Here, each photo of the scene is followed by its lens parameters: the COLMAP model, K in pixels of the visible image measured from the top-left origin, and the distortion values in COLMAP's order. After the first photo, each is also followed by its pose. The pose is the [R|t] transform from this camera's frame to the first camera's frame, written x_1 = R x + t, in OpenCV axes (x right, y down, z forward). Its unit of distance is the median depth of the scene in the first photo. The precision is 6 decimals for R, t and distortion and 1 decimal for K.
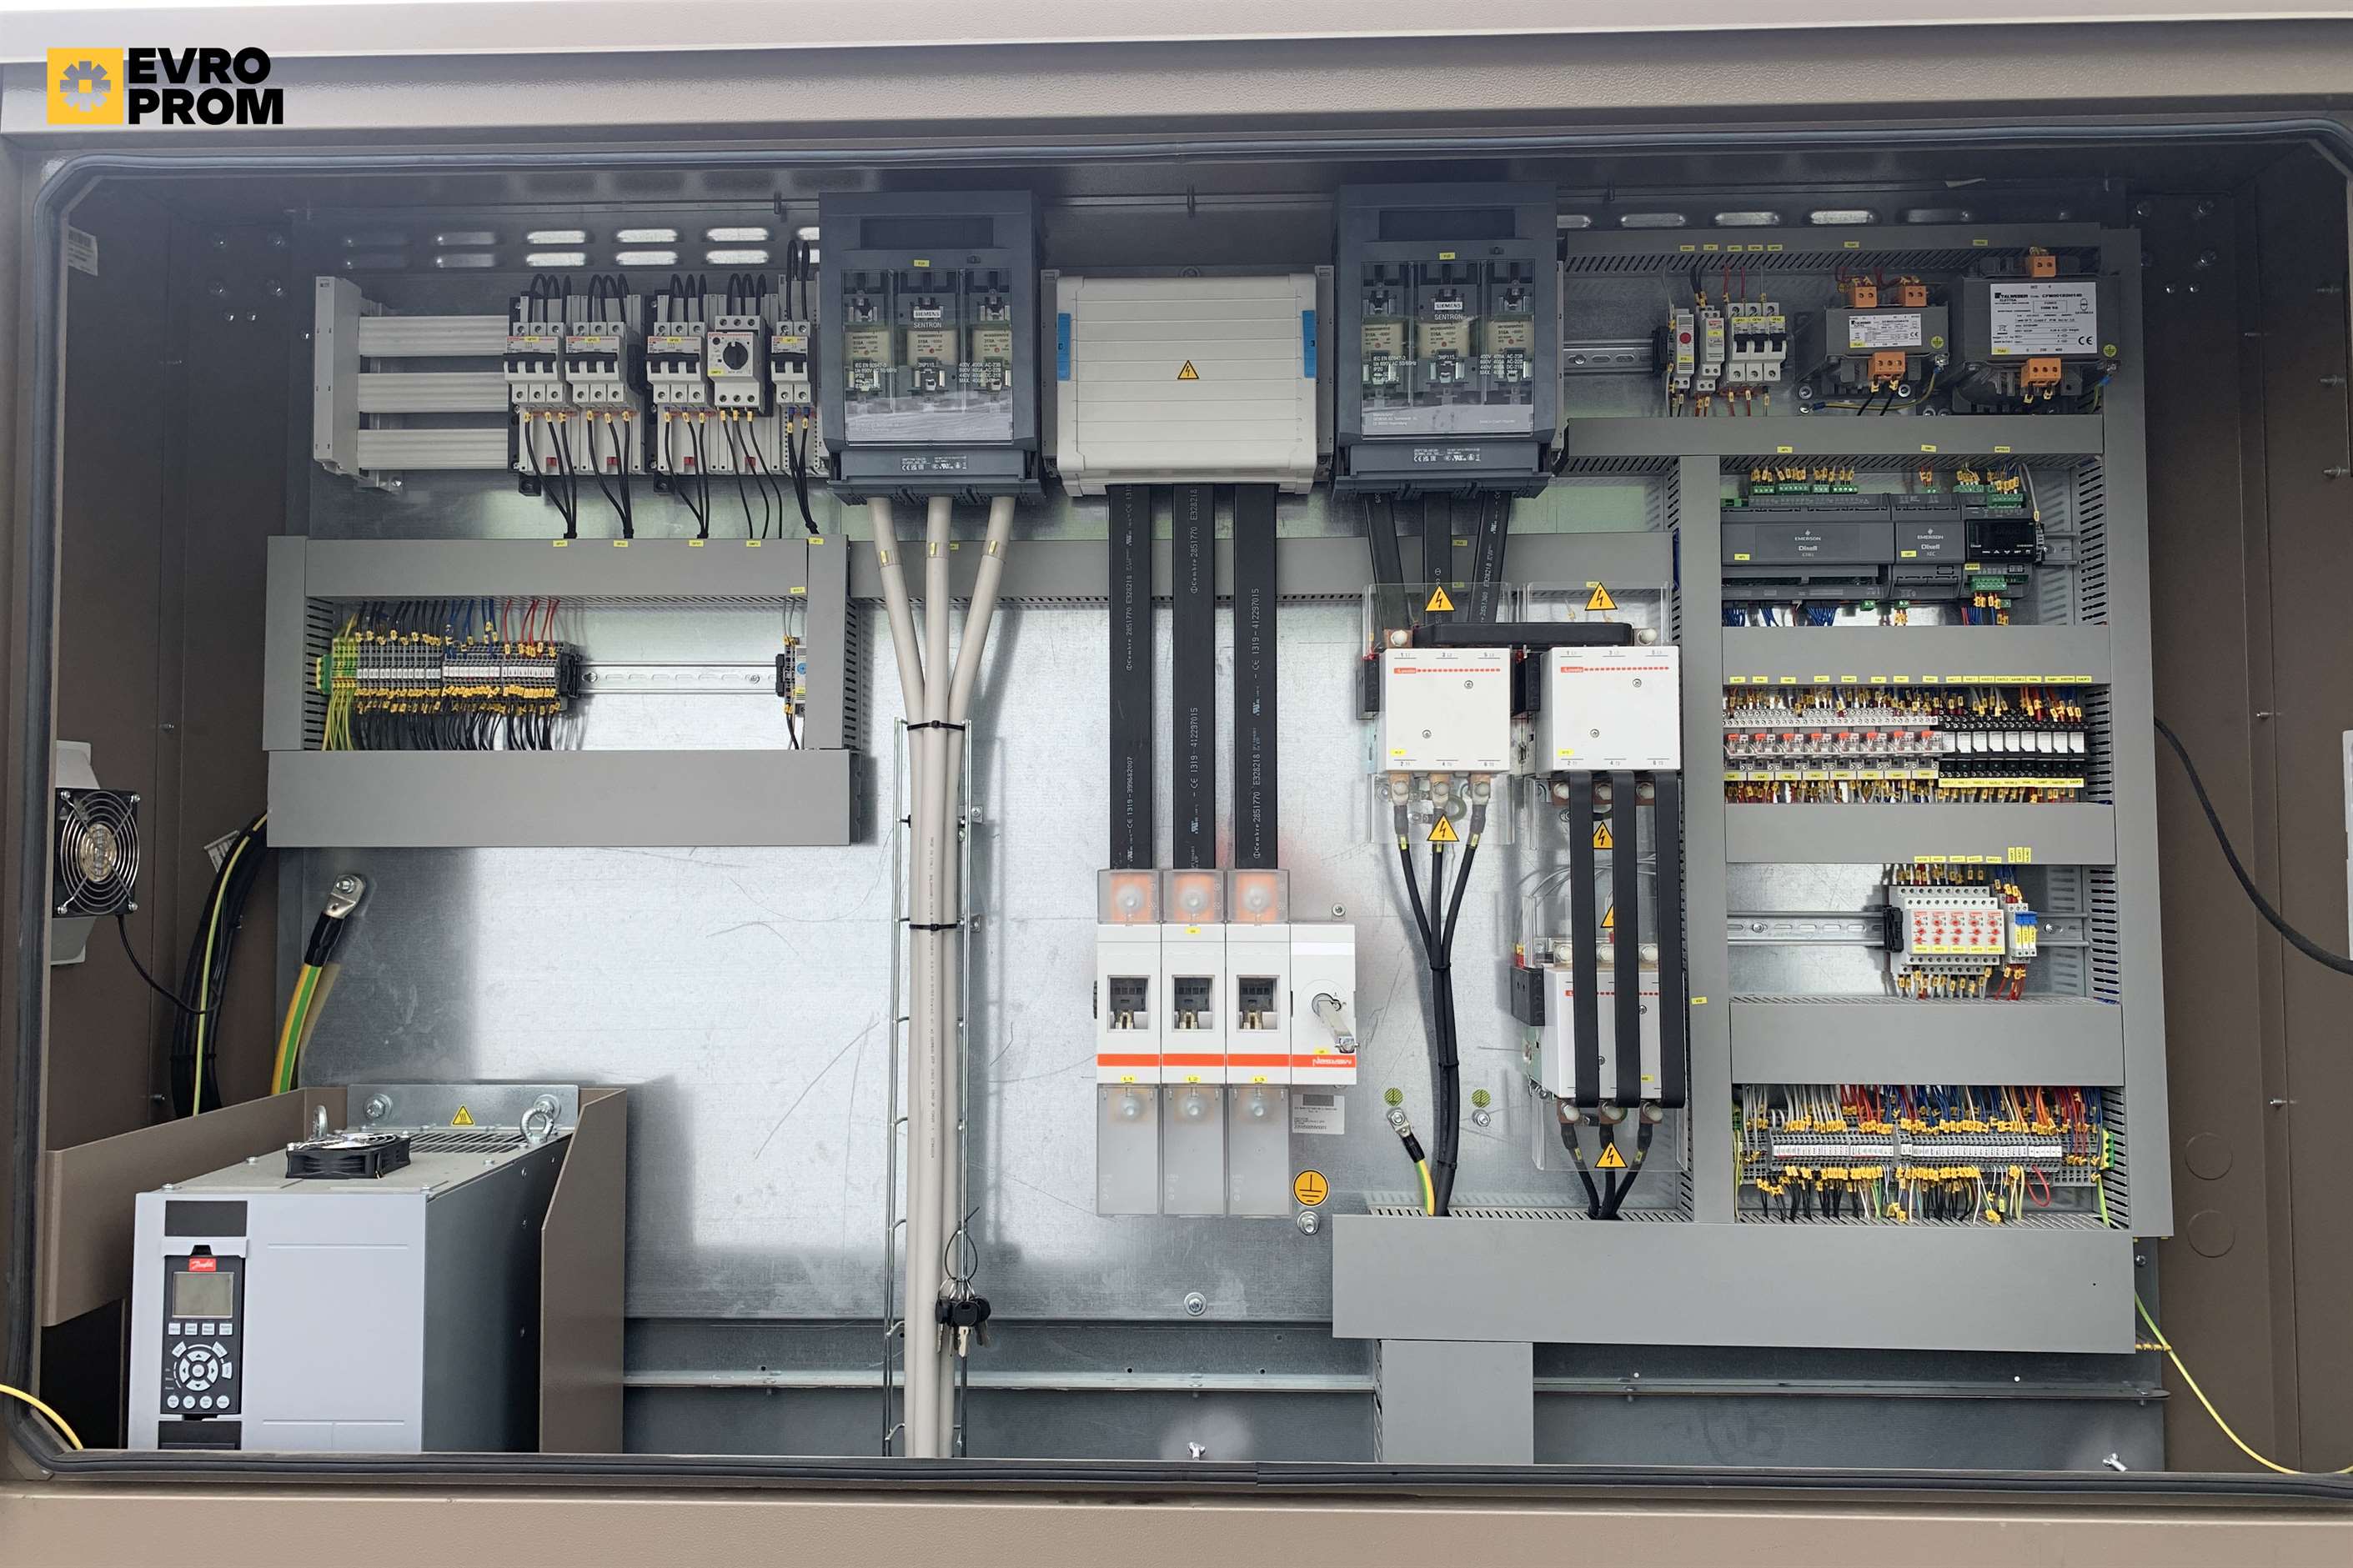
lens RADIAL K [[1814.7, 0, 1168.0], [0, 1814.7, 773.6], [0, 0, 1]] dist [0.005693, 0.003421]
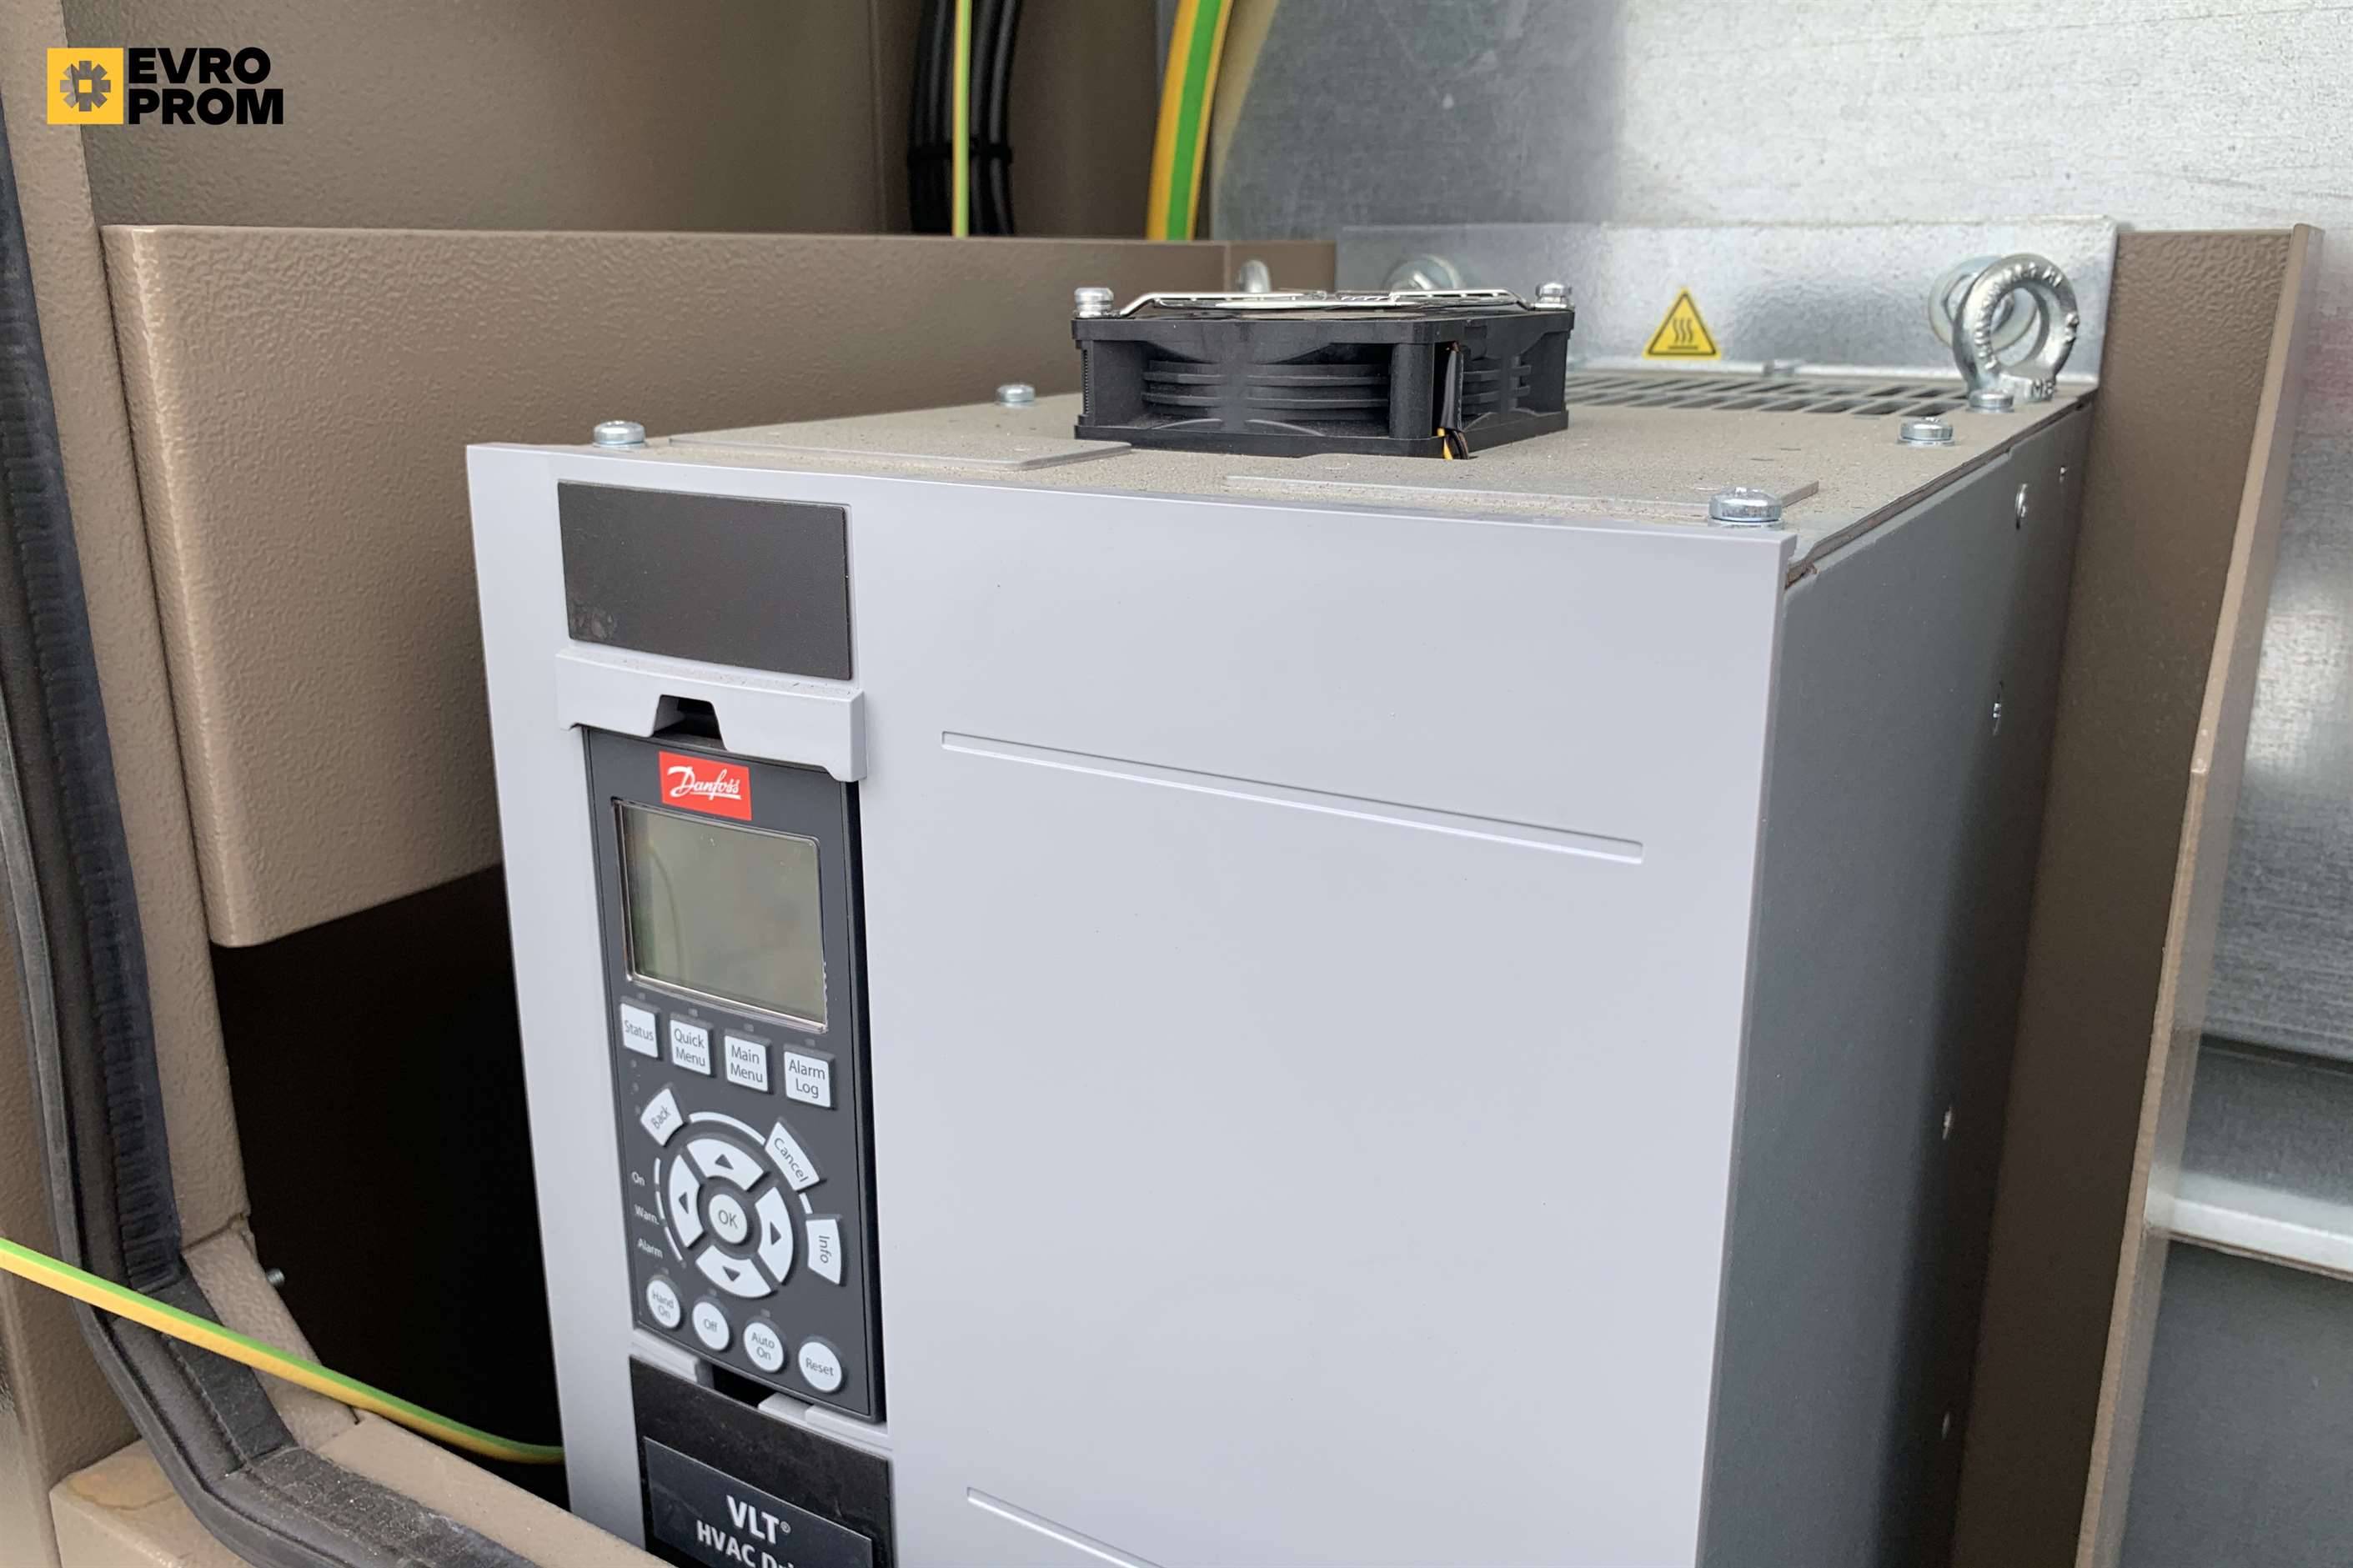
lens RADIAL K [[1814.7, 0, 1168.0], [0, 1814.7, 773.6], [0, 0, 1]] dist [0.005693, 0.003421]
pose [[0.863935, 0.130666, -0.486357, -0.377923], [0.026991, 0.952351, 0.303807, 0.204626], [0.502880, -0.275597, 0.819242, 0.852098]]
